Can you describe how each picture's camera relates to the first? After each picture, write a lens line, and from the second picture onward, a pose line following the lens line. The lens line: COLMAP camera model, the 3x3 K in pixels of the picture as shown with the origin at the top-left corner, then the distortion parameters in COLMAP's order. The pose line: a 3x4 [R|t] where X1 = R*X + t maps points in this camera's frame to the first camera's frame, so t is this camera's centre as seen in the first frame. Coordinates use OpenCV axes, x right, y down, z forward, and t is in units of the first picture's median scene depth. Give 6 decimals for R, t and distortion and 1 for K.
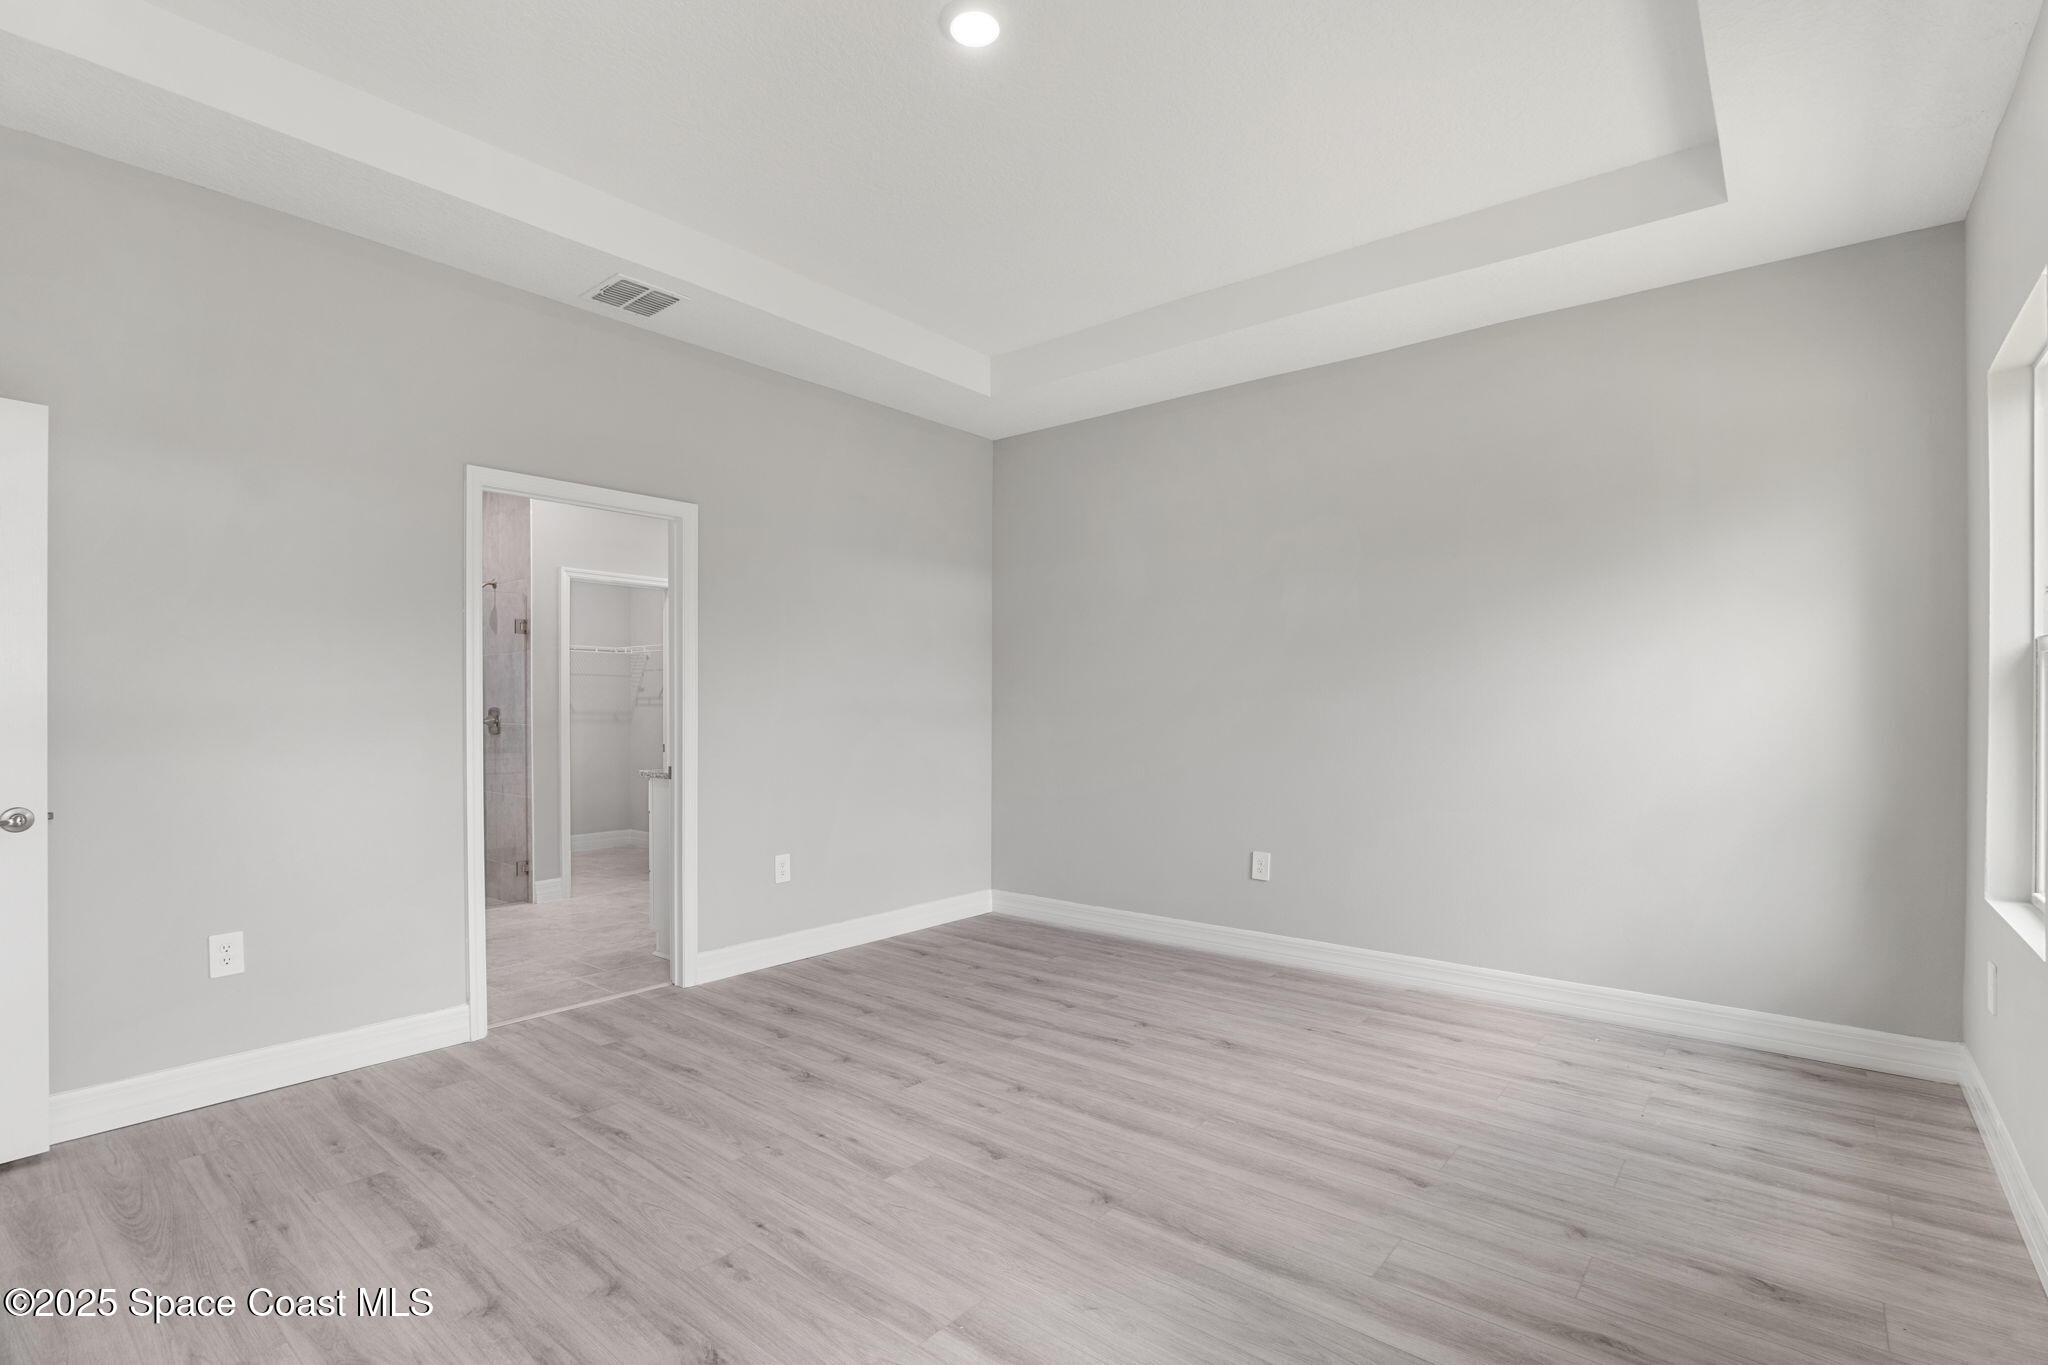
lens RADIAL K [[957.2, 0, 1030.3], [0, 957.2, 695.2], [0, 0, 1]] dist [-0.027973, 0.009406]
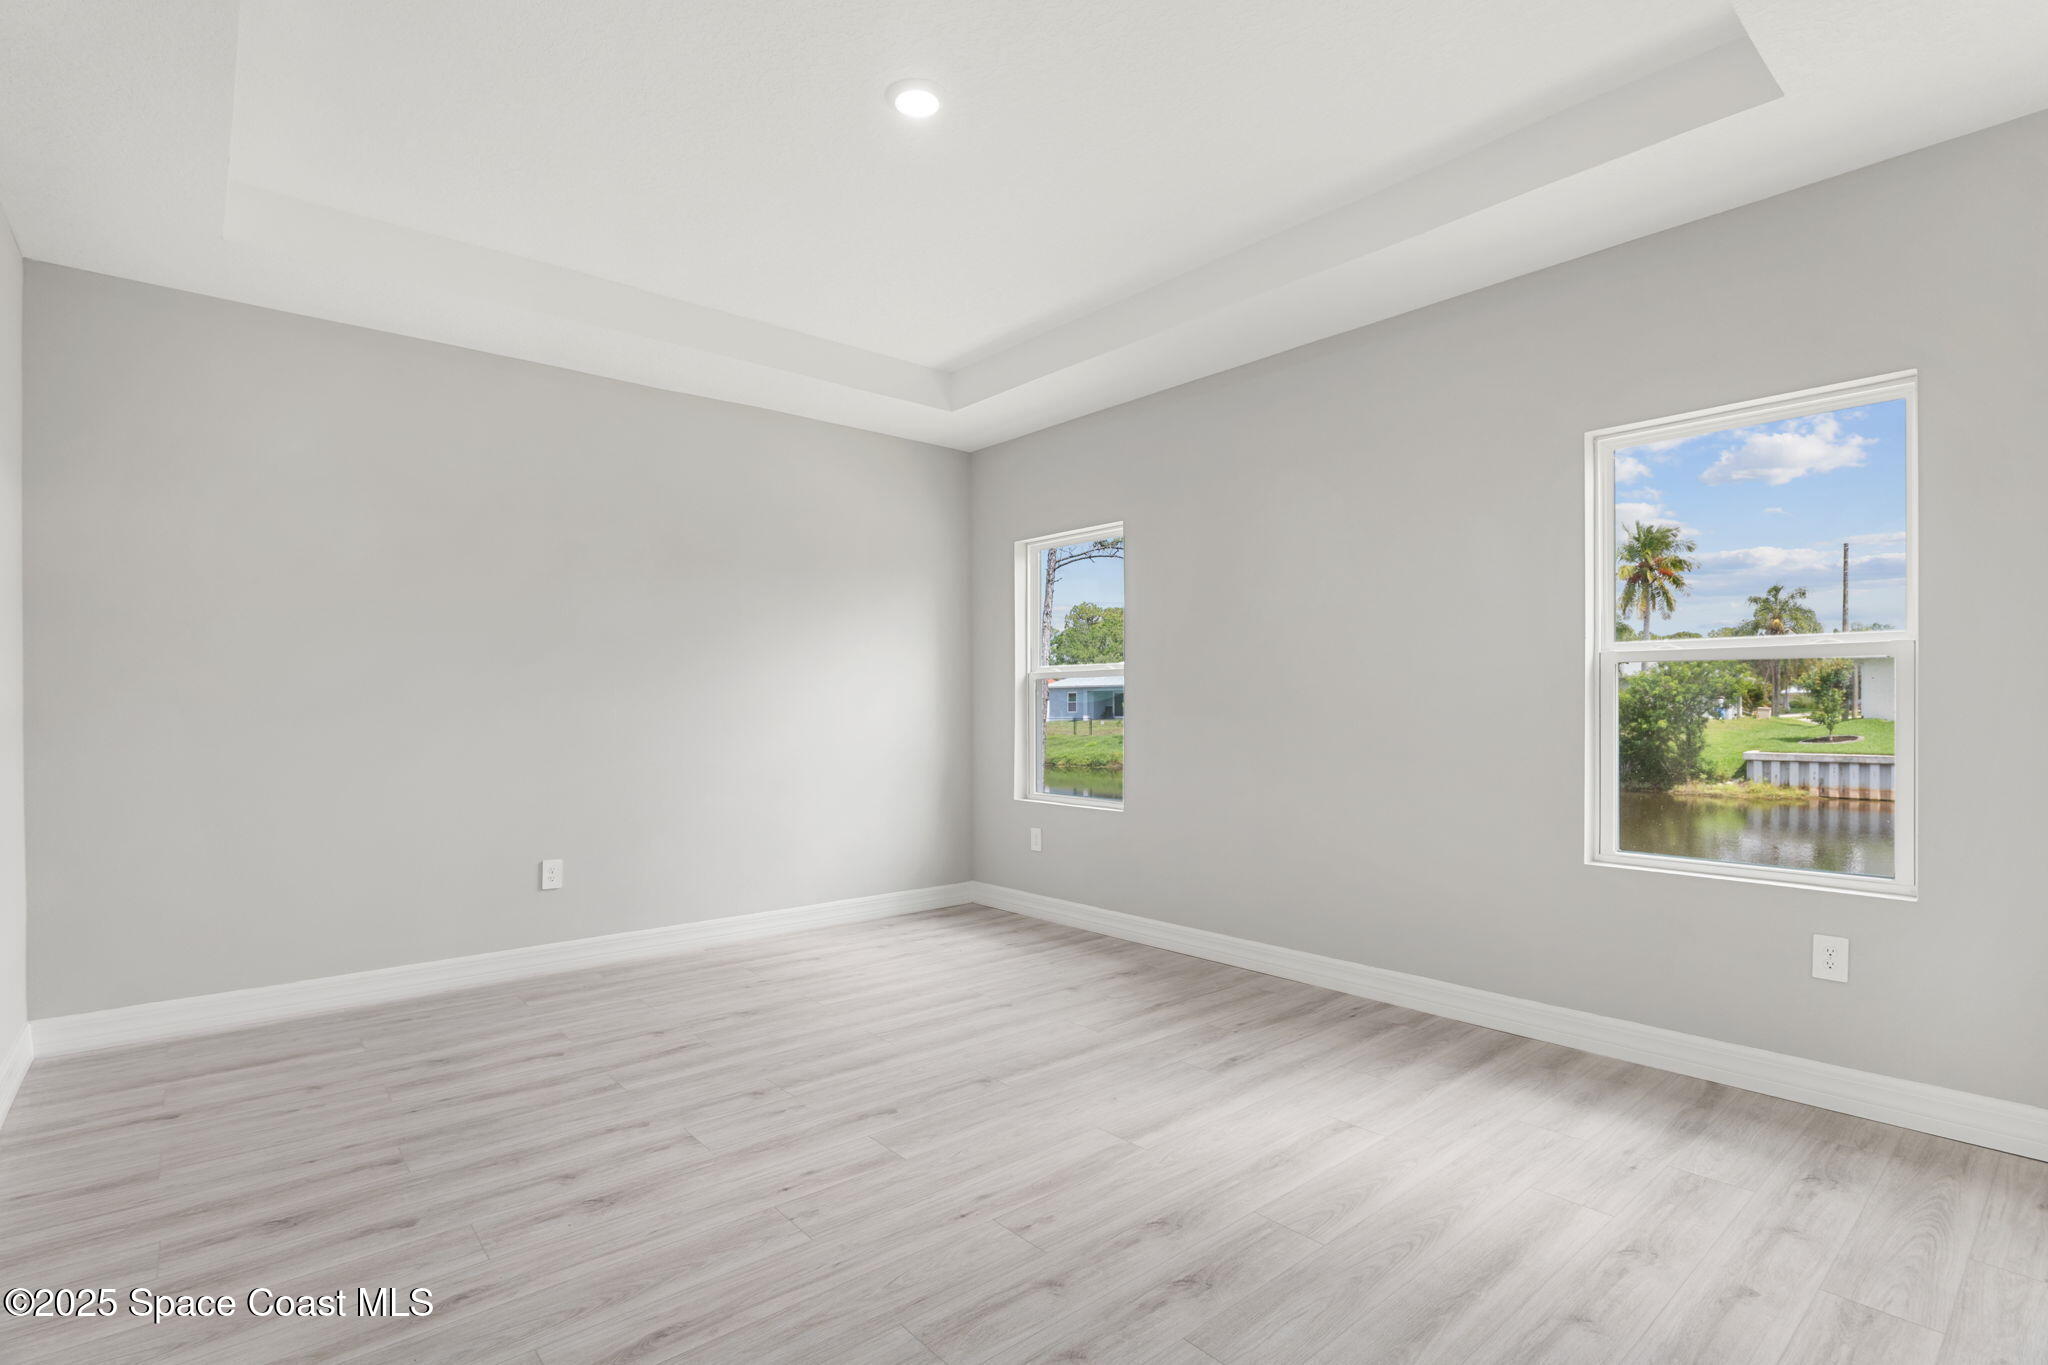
lens RADIAL K [[957.2, 0, 1030.3], [0, 957.2, 695.2], [0, 0, 1]] dist [-0.027973, 0.009406]
pose [[0.174746, 0.008764, 0.984575, -0.851927], [-0.006508, 0.999949, -0.007746, 0.004638], [-0.984592, -0.005054, 0.174794, 0.499889]]
